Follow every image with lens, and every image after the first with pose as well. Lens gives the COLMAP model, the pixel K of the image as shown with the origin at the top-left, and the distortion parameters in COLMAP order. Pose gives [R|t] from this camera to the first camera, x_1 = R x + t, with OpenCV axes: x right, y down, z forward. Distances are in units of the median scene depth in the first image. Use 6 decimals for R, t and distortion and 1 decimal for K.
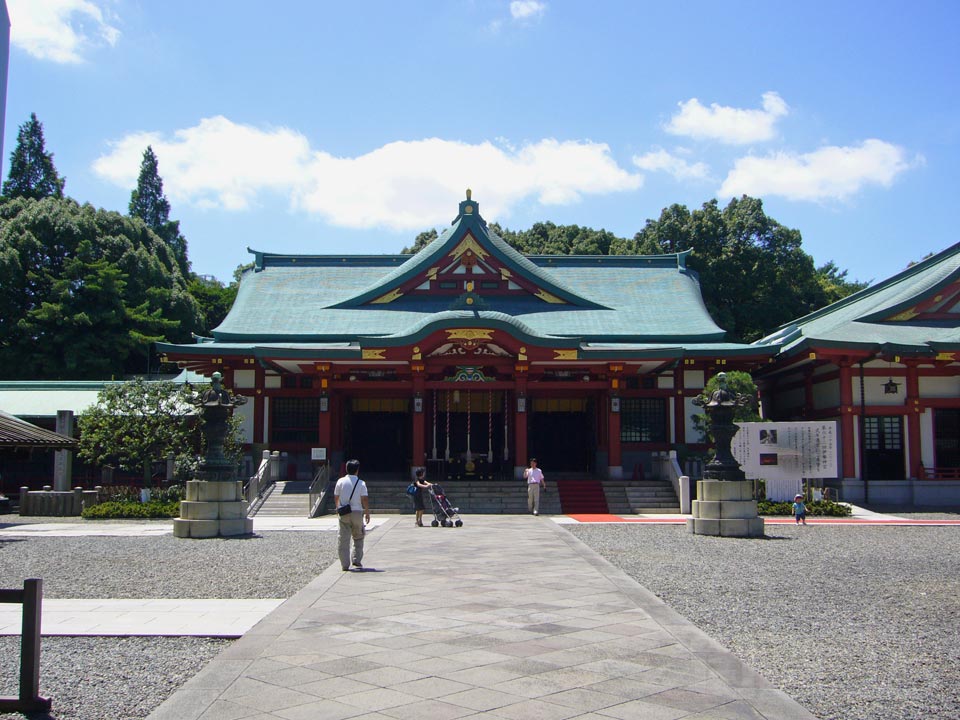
lens RADIAL K [[1029.2, 0, 480.0], [0, 1029.2, 360.0], [0, 0, 1]] dist [-0.064158, 0.010511]
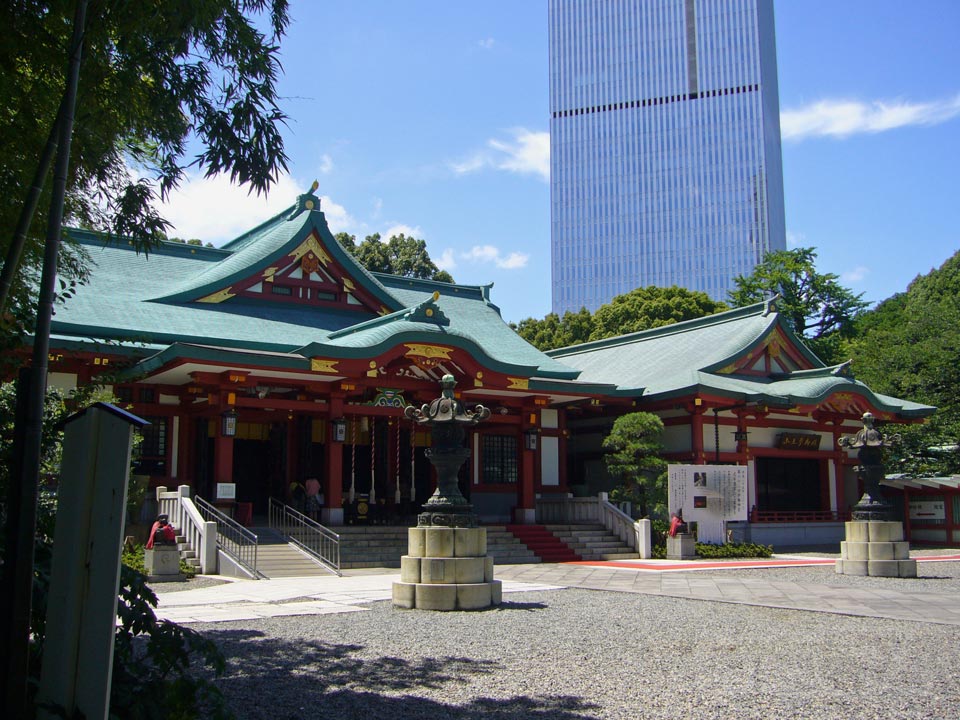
lens RADIAL K [[1029.2, 0, 480.0], [0, 1029.2, 360.0], [0, 0, 1]] dist [-0.064158, 0.010511]
pose [[0.826244, 0.083035, 0.557159, -0.421696], [-0.058649, 0.996381, -0.061520, 0.029820], [-0.560251, 0.018154, 0.828124, 0.261239]]
